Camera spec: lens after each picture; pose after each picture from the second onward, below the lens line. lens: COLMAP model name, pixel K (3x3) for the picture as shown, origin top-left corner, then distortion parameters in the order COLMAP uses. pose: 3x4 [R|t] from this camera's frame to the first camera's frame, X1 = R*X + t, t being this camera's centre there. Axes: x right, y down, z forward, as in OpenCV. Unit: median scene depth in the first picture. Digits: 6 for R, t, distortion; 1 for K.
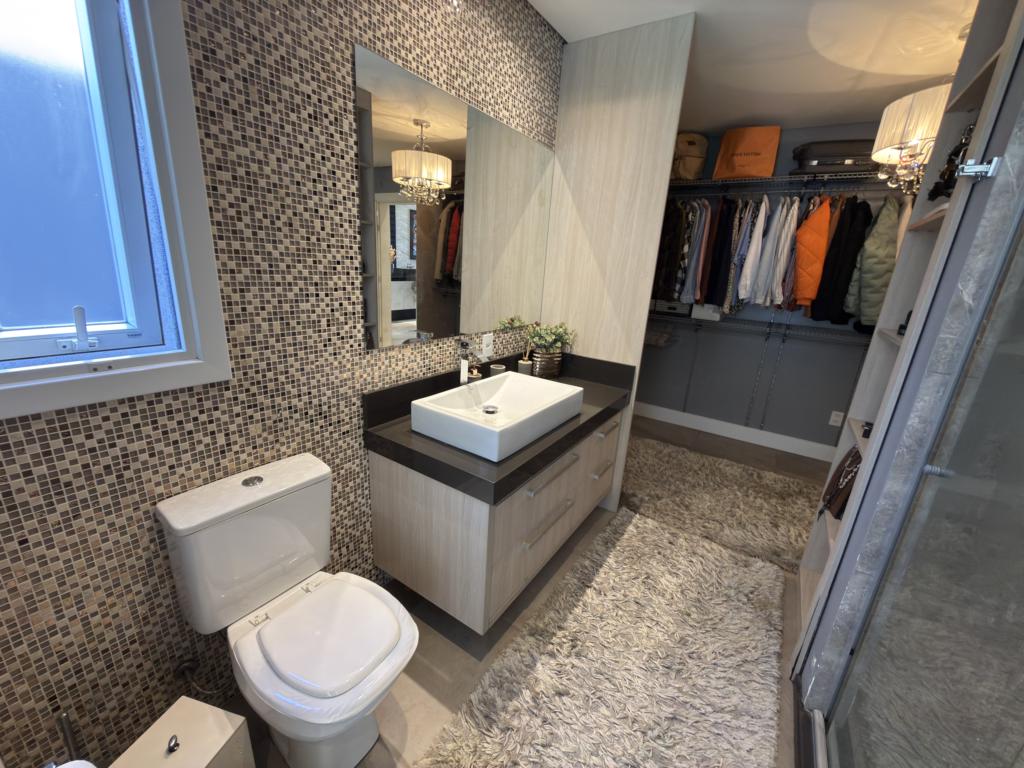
lens RADIAL K [[408.2, 0, 512.2], [0, 408.2, 385.9], [0, 0, 1]] dist [-0.001047, -0.000222]
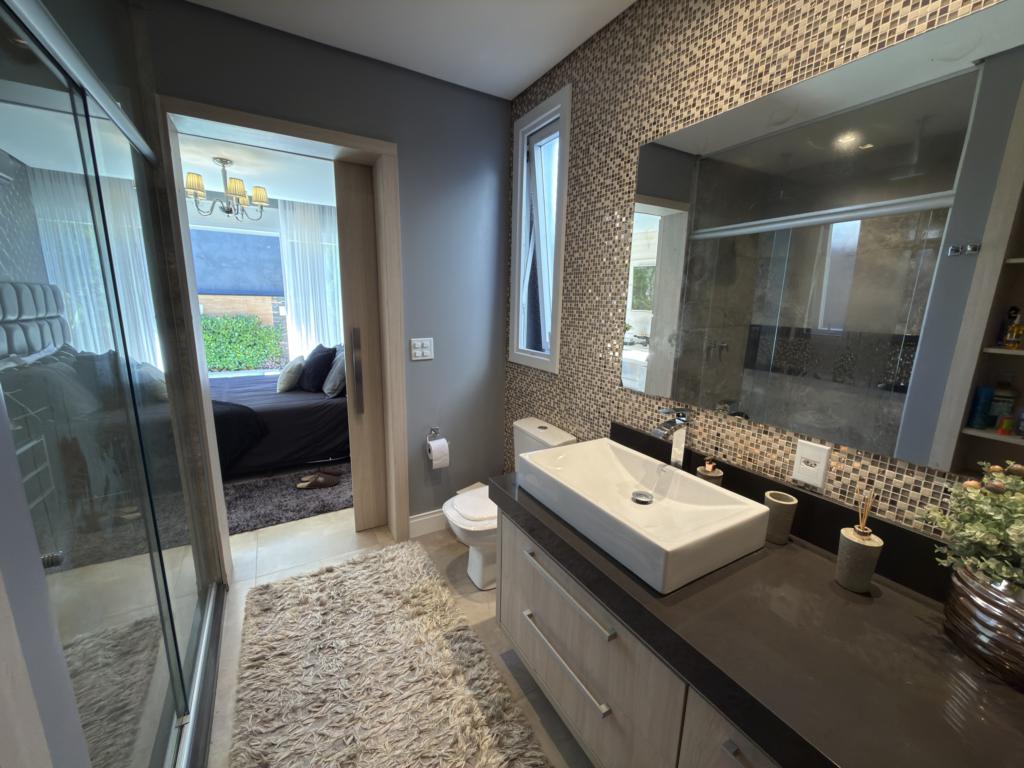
lens RADIAL K [[408.2, 0, 512.2], [0, 408.2, 385.9], [0, 0, 1]] dist [-0.001047, -0.000222]
pose [[-0.433874, 0.113327, -0.893818, 0.849107], [-0.305618, 0.914728, 0.264330, -0.311169], [0.847556, 0.387853, -0.362242, 1.184932]]
